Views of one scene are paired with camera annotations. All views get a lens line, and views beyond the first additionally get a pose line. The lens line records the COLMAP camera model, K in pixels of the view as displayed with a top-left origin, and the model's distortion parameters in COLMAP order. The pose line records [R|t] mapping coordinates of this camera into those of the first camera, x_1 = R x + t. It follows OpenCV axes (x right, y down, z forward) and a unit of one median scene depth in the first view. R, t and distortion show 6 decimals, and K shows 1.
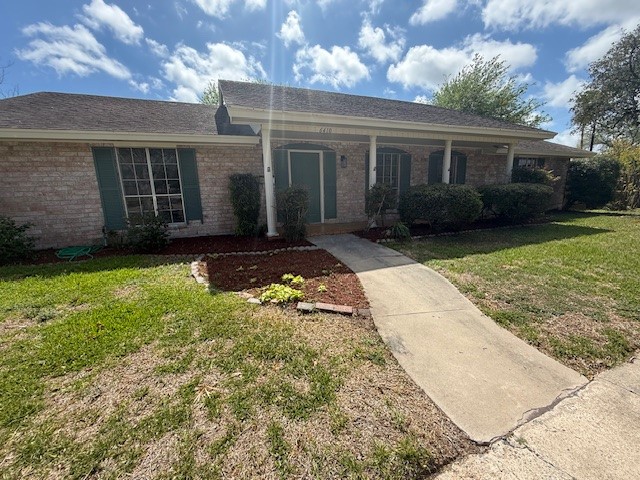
lens RADIAL K [[254.9, 0, 320.0], [0, 254.9, 240.0], [0, 0, 1]] dist [-0.000503, -0.000492]
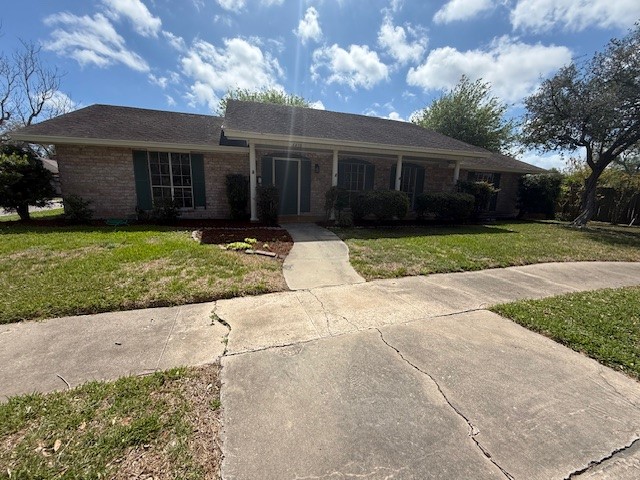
lens RADIAL K [[254.9, 0, 320.0], [0, 254.9, 240.0], [0, 0, 1]] dist [-0.000503, -0.000492]
pose [[0.997141, 0.060100, -0.045795, 0.255871], [-0.060429, 0.998155, -0.005828, 0.082316], [0.045361, 0.008579, 0.998934, -0.382119]]
